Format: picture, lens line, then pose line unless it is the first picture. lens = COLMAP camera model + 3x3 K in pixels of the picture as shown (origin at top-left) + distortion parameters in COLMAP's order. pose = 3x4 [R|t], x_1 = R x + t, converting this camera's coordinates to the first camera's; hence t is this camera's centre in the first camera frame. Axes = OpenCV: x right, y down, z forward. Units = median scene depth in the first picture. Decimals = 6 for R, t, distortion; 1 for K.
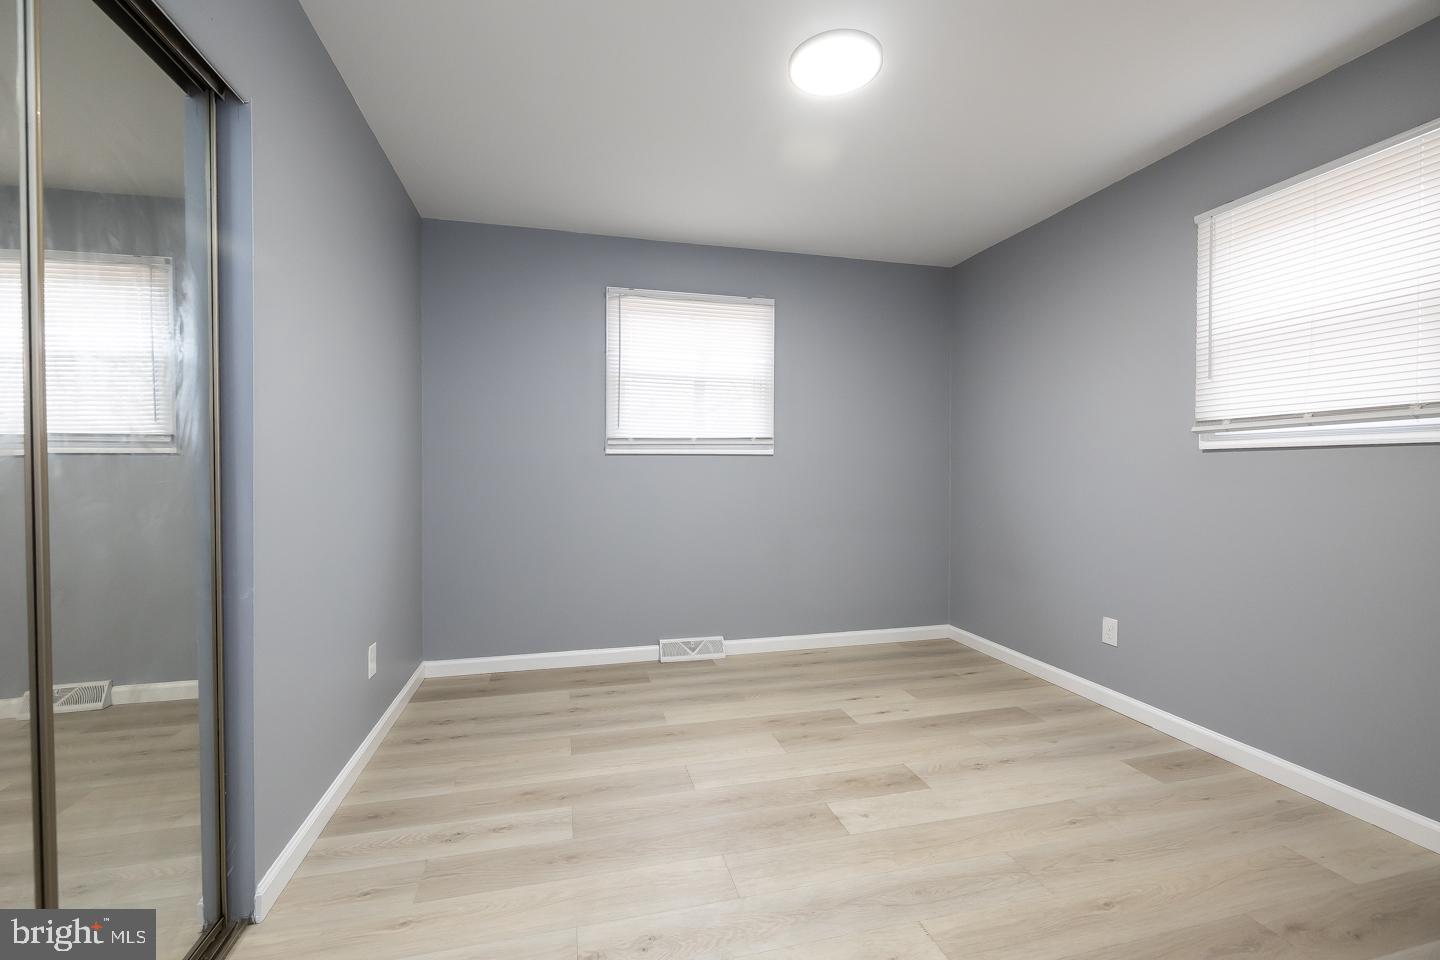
lens RADIAL K [[601.7, 0, 718.3], [0, 601.7, 475.6], [0, 0, 1]] dist [0.000579, 0.000280]
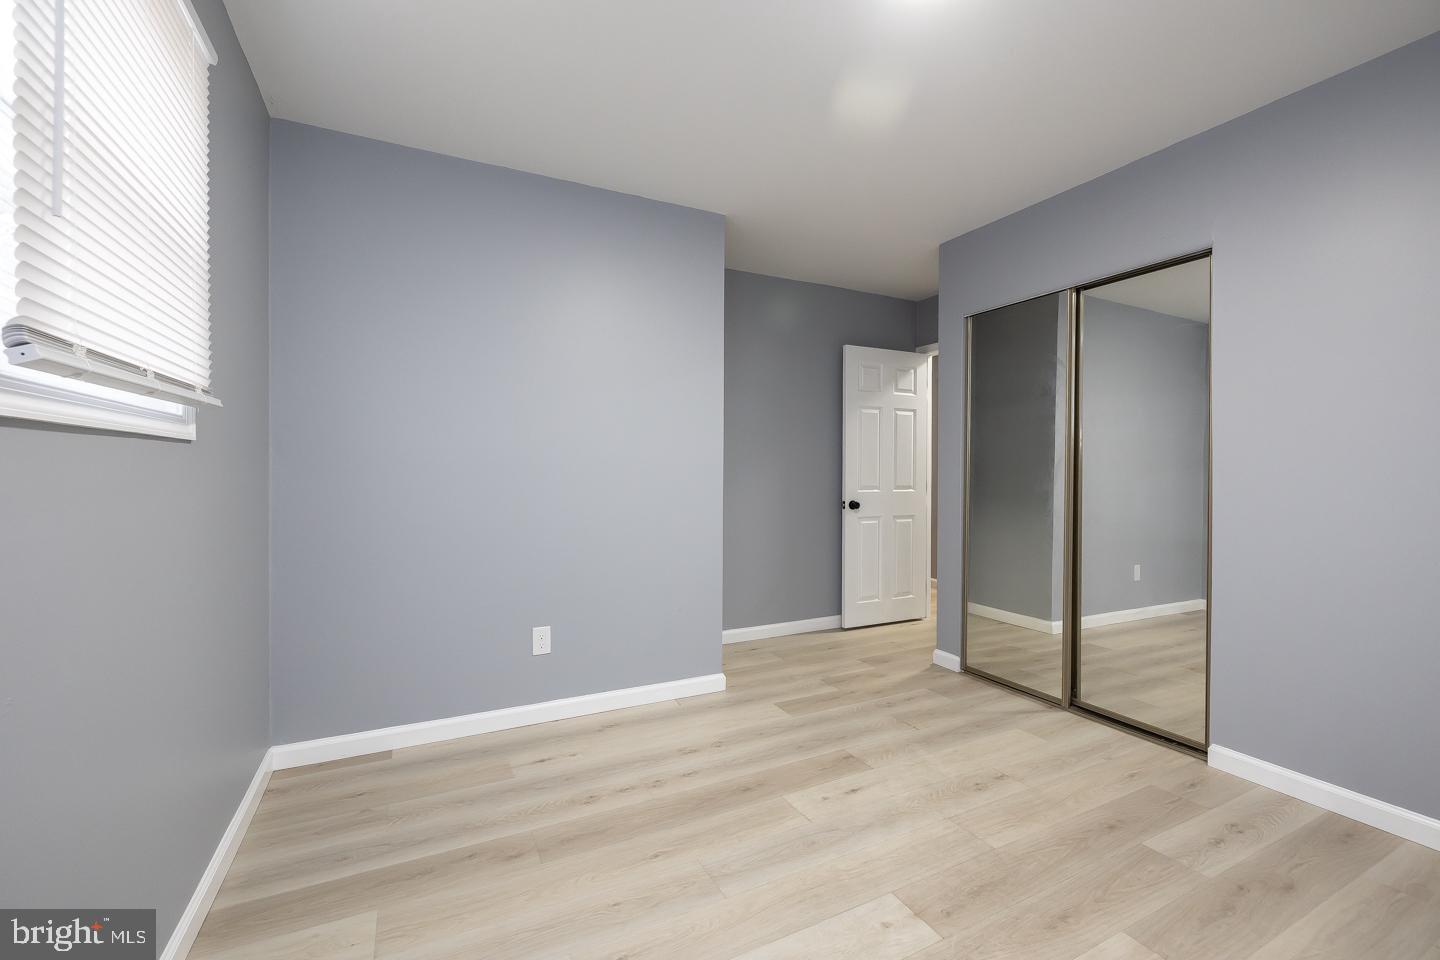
lens RADIAL K [[601.7, 0, 718.3], [0, 601.7, 475.6], [0, 0, 1]] dist [0.000579, 0.000280]
pose [[-0.976270, -0.001747, -0.216549, 0.707157], [-0.007596, 0.999628, 0.026180, -0.034154], [0.216423, 0.027204, -0.975921, 1.920612]]
